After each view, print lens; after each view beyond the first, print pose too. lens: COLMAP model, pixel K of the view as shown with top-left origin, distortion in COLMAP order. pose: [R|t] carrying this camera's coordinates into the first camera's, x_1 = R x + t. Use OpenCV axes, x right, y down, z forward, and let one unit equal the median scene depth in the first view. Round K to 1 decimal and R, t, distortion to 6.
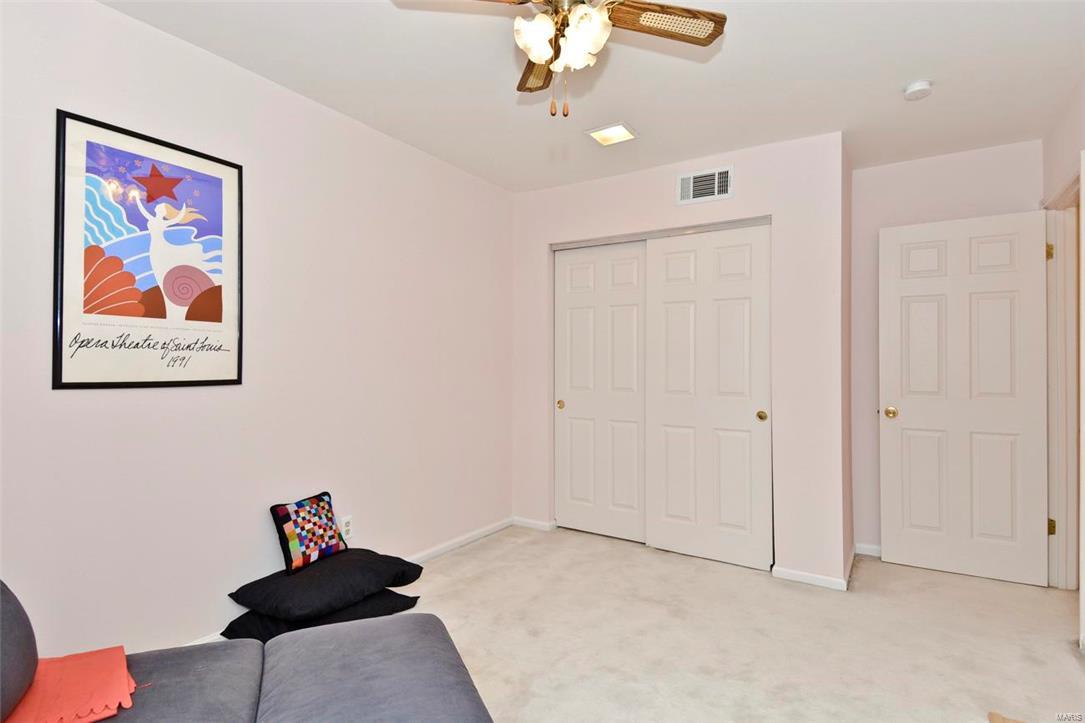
lens RADIAL K [[570.9, 0, 542.2], [0, 570.9, 360.3], [0, 0, 1]] dist [0.038293, -0.022899]
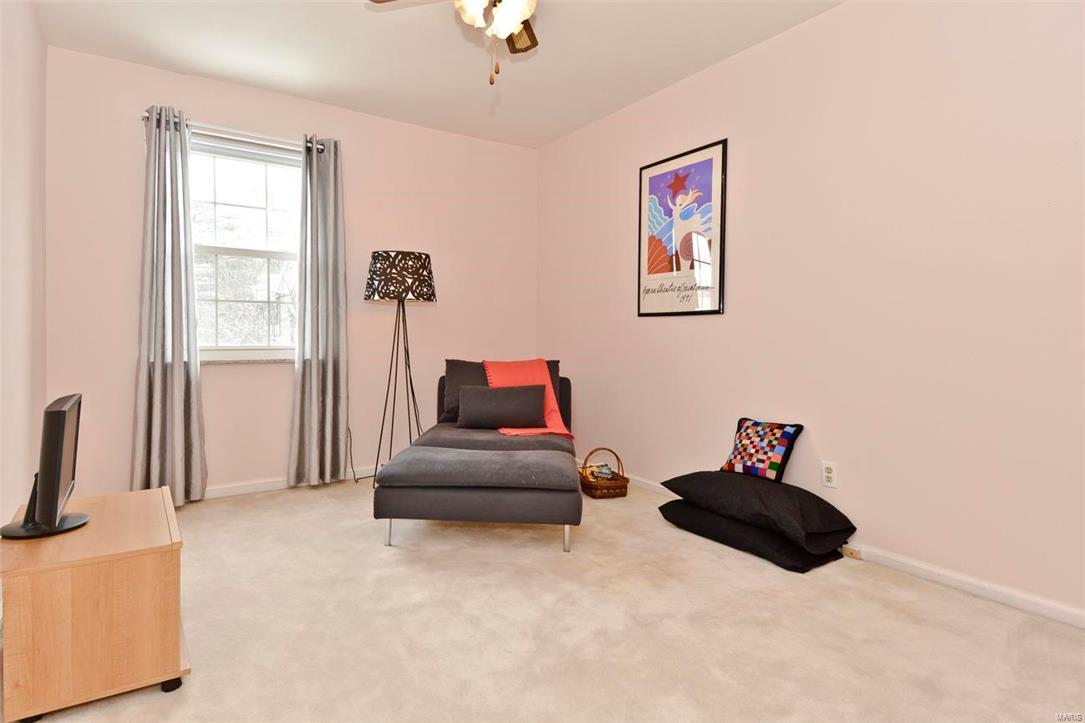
lens RADIAL K [[570.9, 0, 541.8], [0, 570.9, 353.1], [0, 0, 1]] dist [0.038293, -0.022899]
pose [[-0.399630, 0.017485, -0.916510, 0.872827], [-0.002134, 0.999798, 0.020005, 0.114297], [0.916674, 0.009950, -0.399512, 1.257248]]
